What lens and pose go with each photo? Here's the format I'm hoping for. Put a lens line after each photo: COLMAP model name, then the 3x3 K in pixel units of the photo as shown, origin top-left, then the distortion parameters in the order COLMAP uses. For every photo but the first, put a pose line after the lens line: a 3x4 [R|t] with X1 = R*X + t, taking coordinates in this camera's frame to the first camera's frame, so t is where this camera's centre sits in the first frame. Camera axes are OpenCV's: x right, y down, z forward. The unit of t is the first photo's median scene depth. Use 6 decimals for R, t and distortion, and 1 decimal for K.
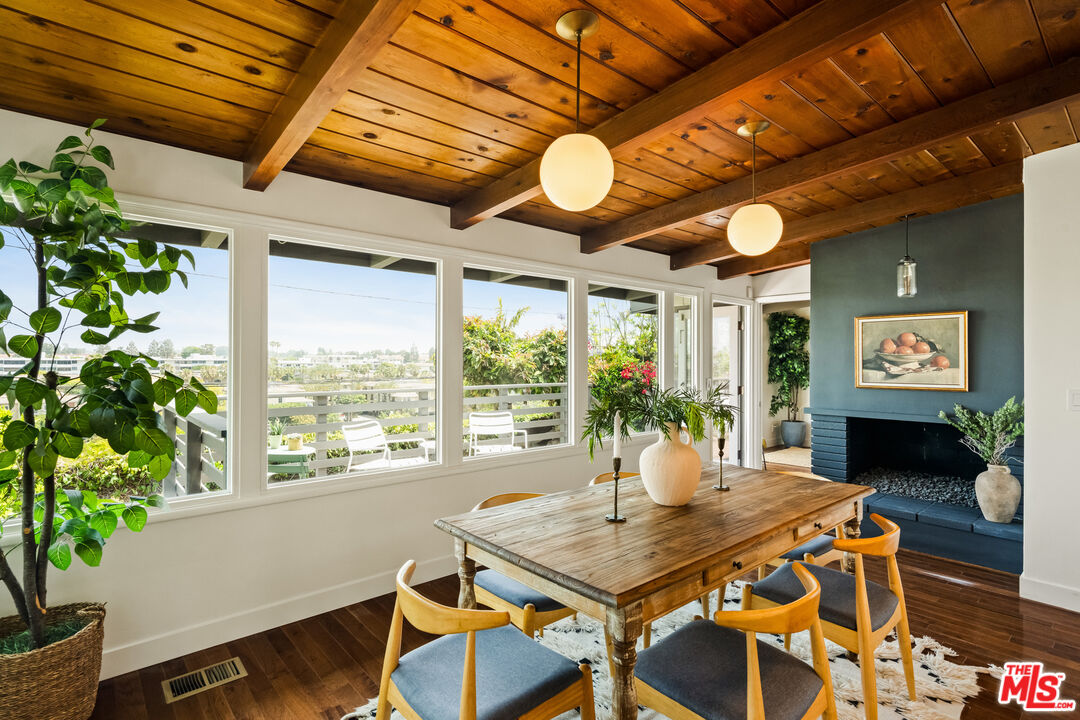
lens RADIAL K [[532.6, 0, 542.2], [0, 532.6, 361.3], [0, 0, 1]] dist [-0.000736, -0.000210]
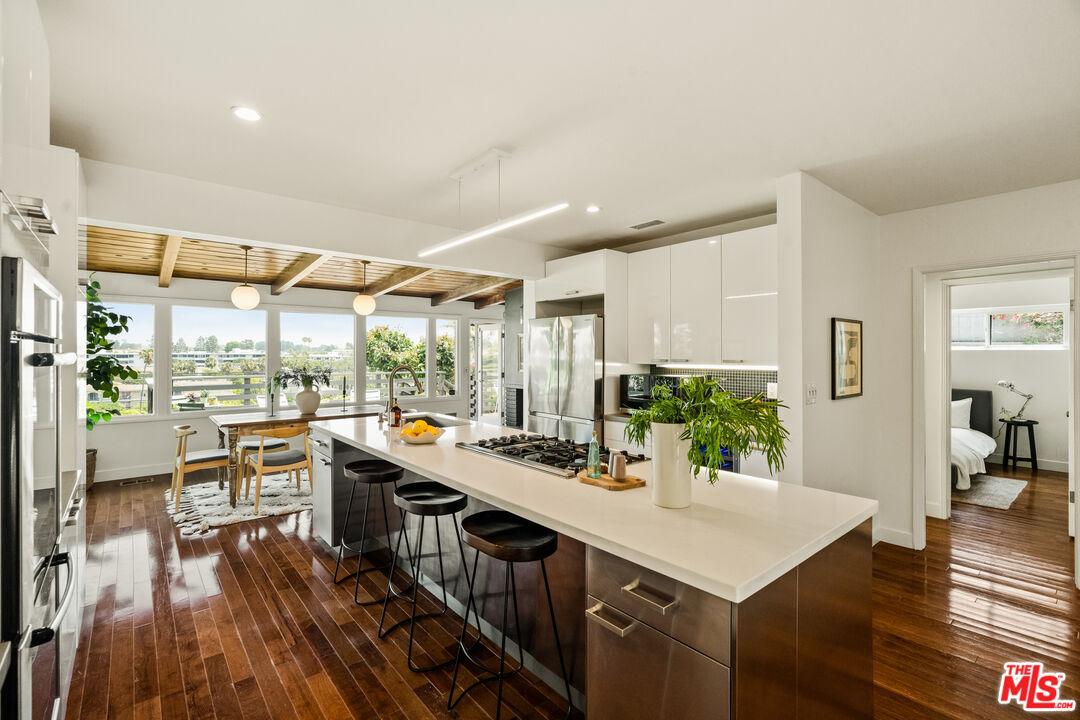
lens RADIAL K [[483.0, 0, 536.1], [0, 483.0, 352.3], [0, 0, 1]] dist [-0.000068, 0.000038]
pose [[0.999675, -0.001025, -0.025486, 0.728779], [0.000890, 0.999985, -0.005330, -0.011602], [0.025491, 0.005305, 0.999661, -0.692437]]
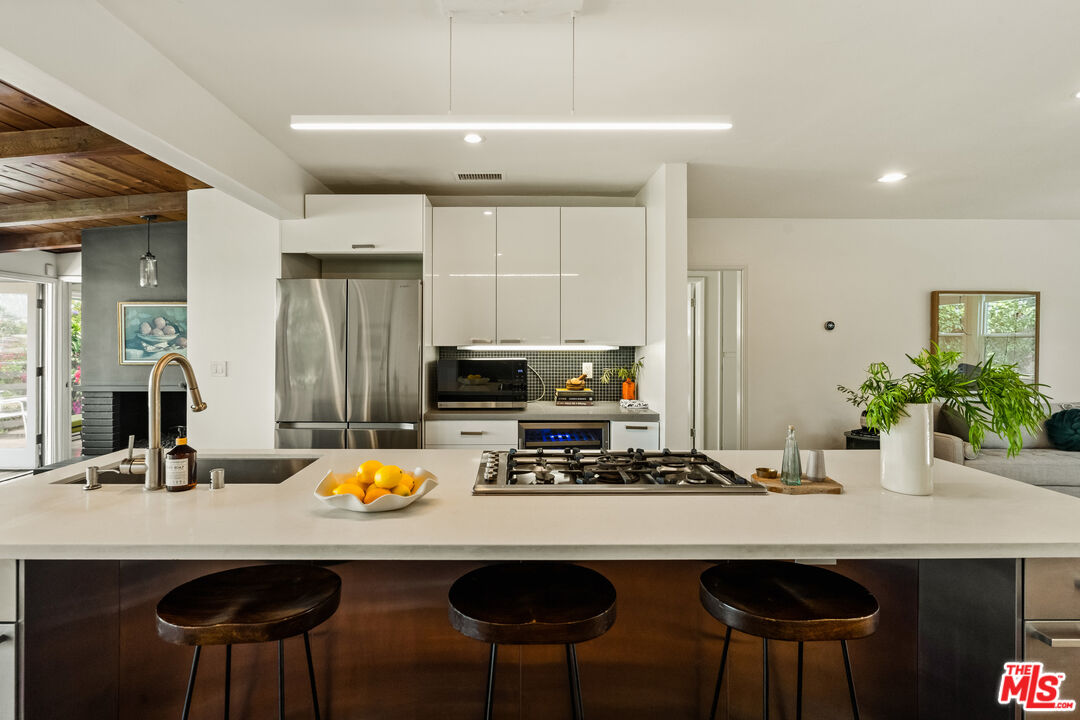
lens RADIAL K [[503.2, 0, 516.6], [0, 503.2, 337.1], [0, 0, 1]] dist [-0.000912, -0.000134]
pose [[0.660864, -0.001931, 0.750503, 0.366424], [0.002276, 0.999997, 0.000568, -0.008006], [-0.750502, 0.001332, 0.660867, -0.333612]]
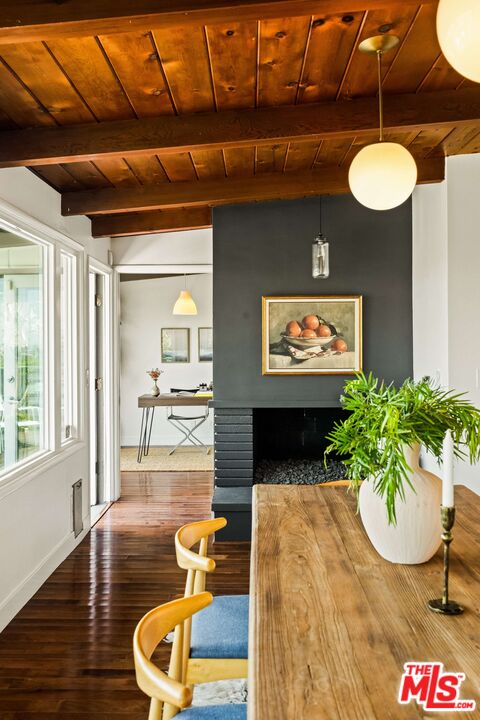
lens RADIAL K [[648.7, 0, 238.7], [0, 648.7, 349.0], [0, 0, 1]] dist [0.000130, 0.001078]
pose [[0.674335, -0.011666, 0.738334, -0.258720], [0.008181, 0.999932, 0.008327, -0.003975], [-0.738380, 0.000425, 0.674384, 0.307026]]
